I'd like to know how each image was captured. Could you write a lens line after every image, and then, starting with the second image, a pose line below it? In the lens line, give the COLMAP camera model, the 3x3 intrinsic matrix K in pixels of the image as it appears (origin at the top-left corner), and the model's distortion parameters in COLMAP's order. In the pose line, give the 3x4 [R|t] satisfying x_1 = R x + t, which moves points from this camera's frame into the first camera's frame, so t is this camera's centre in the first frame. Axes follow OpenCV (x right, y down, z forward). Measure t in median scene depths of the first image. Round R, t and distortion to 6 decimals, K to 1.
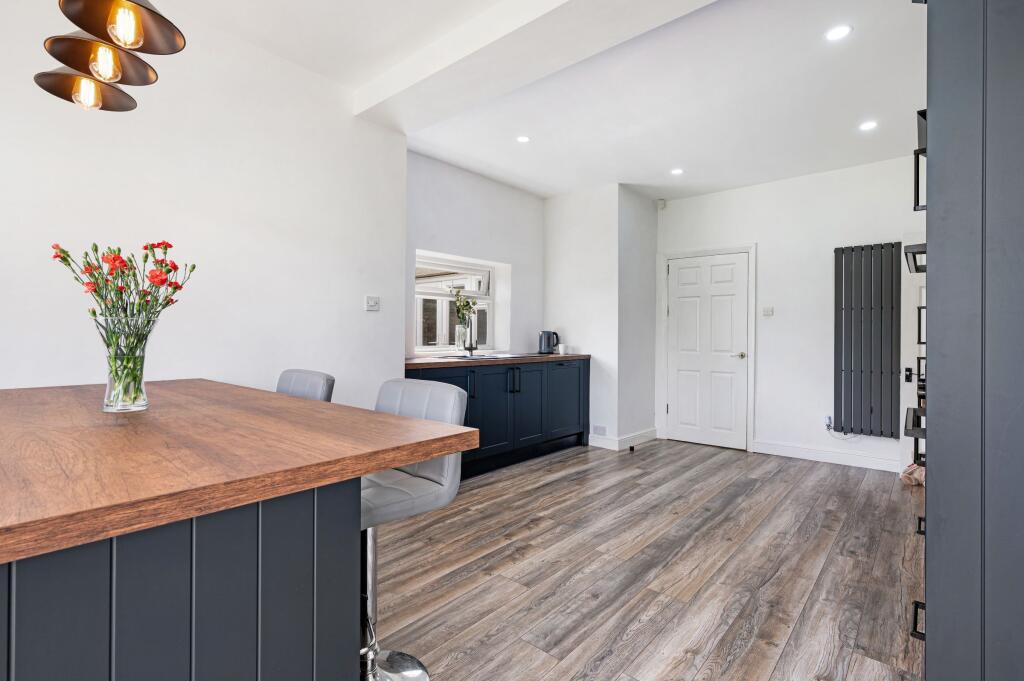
lens RADIAL K [[479.2, 0, 514.5], [0, 479.2, 340.2], [0, 0, 1]] dist [0.006425, -0.001156]
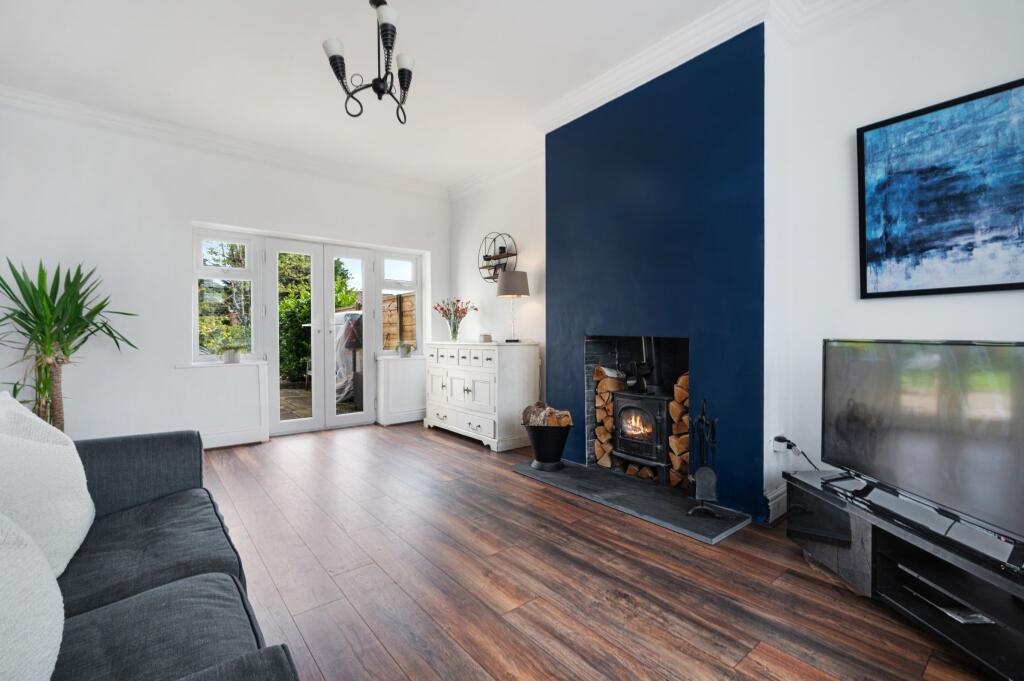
lens RADIAL K [[479.2, 0, 512.9], [0, 479.2, 336.8], [0, 0, 1]] dist [0.006425, -0.001156]
pose [[0.188659, -0.020902, 0.981820, -0.498589], [0.012116, 0.999747, 0.018955, 0.038506], [-0.981968, 0.008319, 0.188865, 0.733663]]
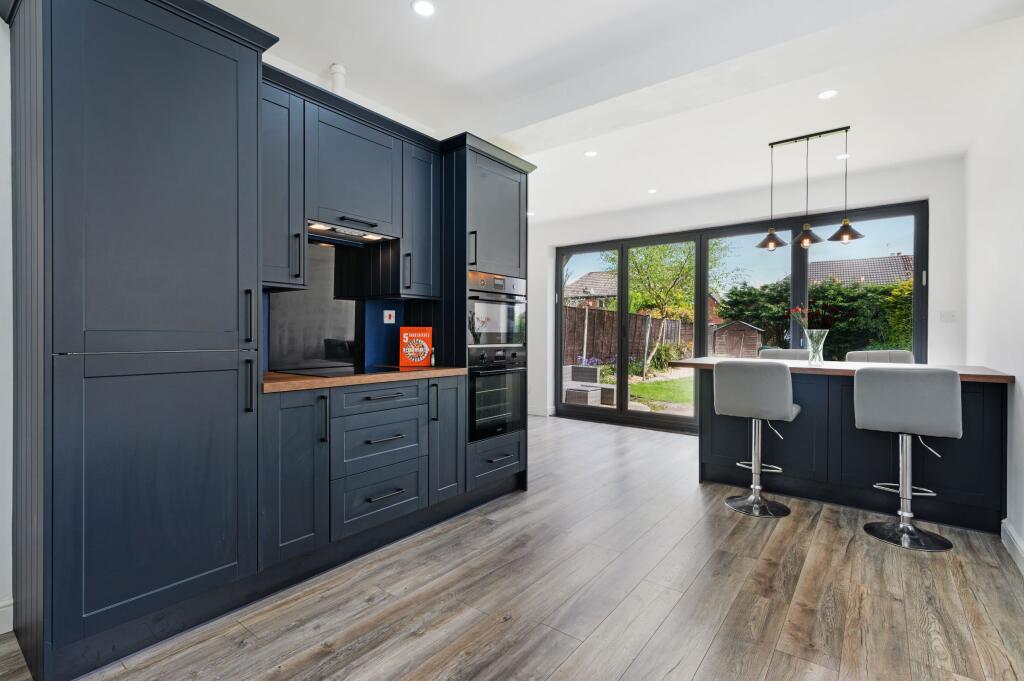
lens RADIAL K [[479.2, 0, 521.1], [0, 479.2, 337.5], [0, 0, 1]] dist [0.006425, -0.001156]
pose [[-0.997266, -0.014126, -0.072527, 0.445274], [-0.015255, 0.999771, 0.015036, -0.009170], [0.072298, 0.016101, -0.997253, 1.563840]]
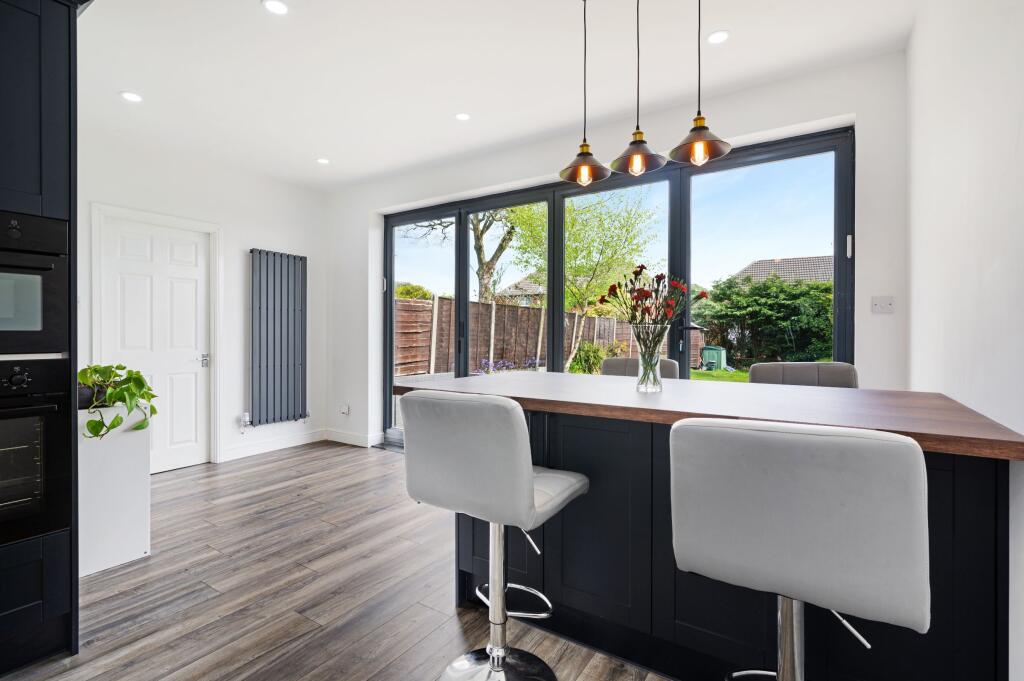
lens RADIAL K [[479.2, 0, 518.9], [0, 479.2, 336.5], [0, 0, 1]] dist [0.006425, -0.001156]
pose [[-0.989897, -0.011593, -0.141316, -0.101561], [-0.013497, 0.999830, 0.012527, -0.011891], [0.141146, 0.014308, -0.989885, 1.041529]]
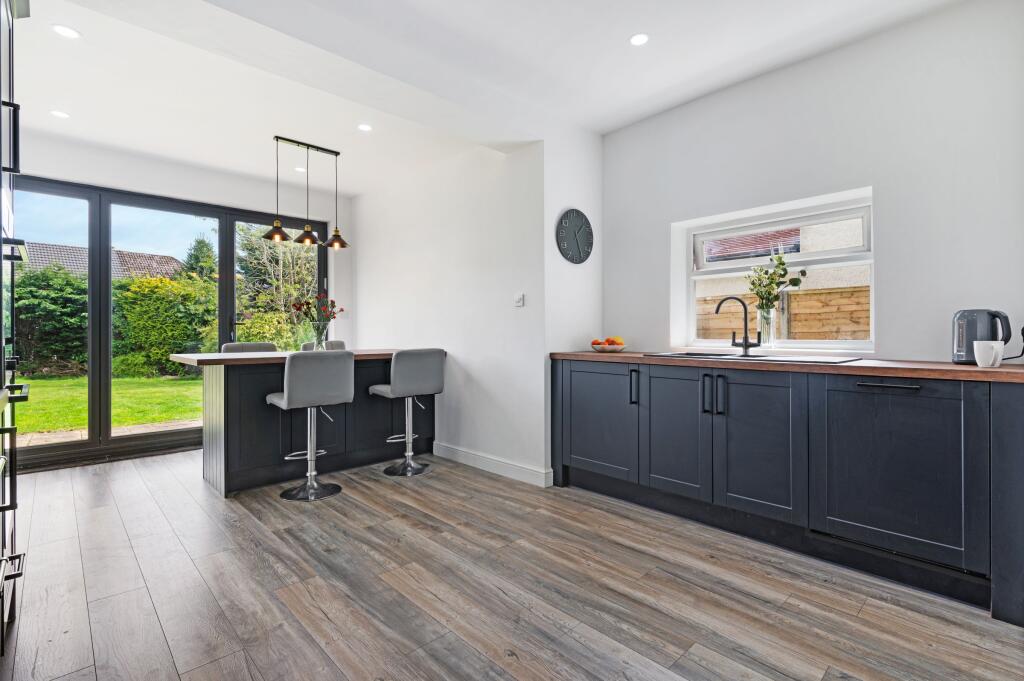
lens RADIAL K [[479.2, 0, 517.3], [0, 479.2, 341.4], [0, 0, 1]] dist [0.006425, -0.001156]
pose [[-0.089241, 0.009342, -0.995966, 0.904868], [-0.007149, 0.999924, 0.010020, 0.012437], [0.995984, 0.008015, -0.089167, 1.105487]]
